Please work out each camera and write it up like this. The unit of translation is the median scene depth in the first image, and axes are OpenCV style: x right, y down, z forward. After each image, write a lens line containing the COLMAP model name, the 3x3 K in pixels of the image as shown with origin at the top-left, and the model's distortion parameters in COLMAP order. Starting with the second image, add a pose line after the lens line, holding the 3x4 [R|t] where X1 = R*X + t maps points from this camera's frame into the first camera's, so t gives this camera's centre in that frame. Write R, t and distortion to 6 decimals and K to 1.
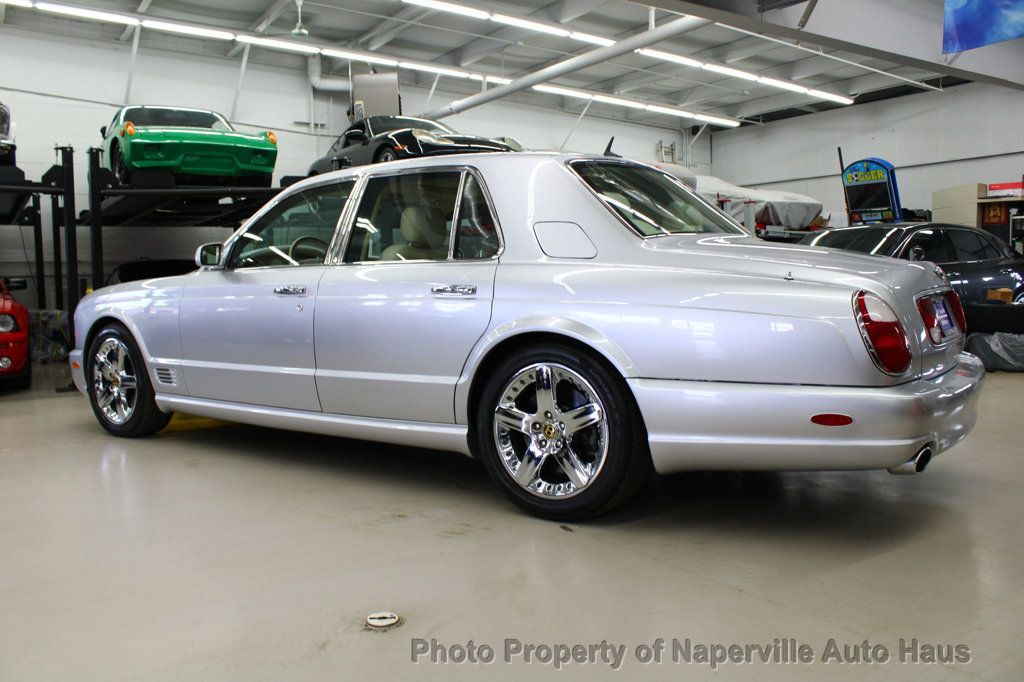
lens RADIAL K [[871.2, 0, 508.6], [0, 871.2, 342.8], [0, 0, 1]] dist [-0.169326, 0.168395]
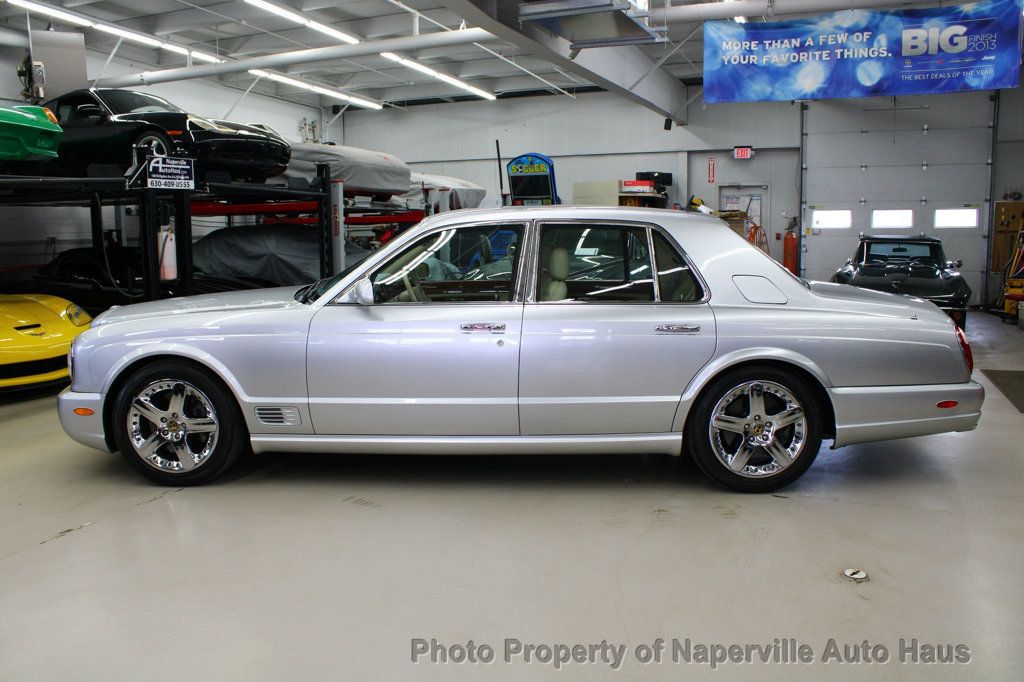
lens RADIAL K [[863.7, 0, 504.2], [0, 863.7, 345.1], [0, 0, 1]] dist [-0.165124, 0.158754]
pose [[0.832811, -0.066623, 0.549534, -0.448789], [0.034580, 0.997054, 0.068473, -0.060799], [-0.552477, -0.038022, 0.832660, 0.044829]]
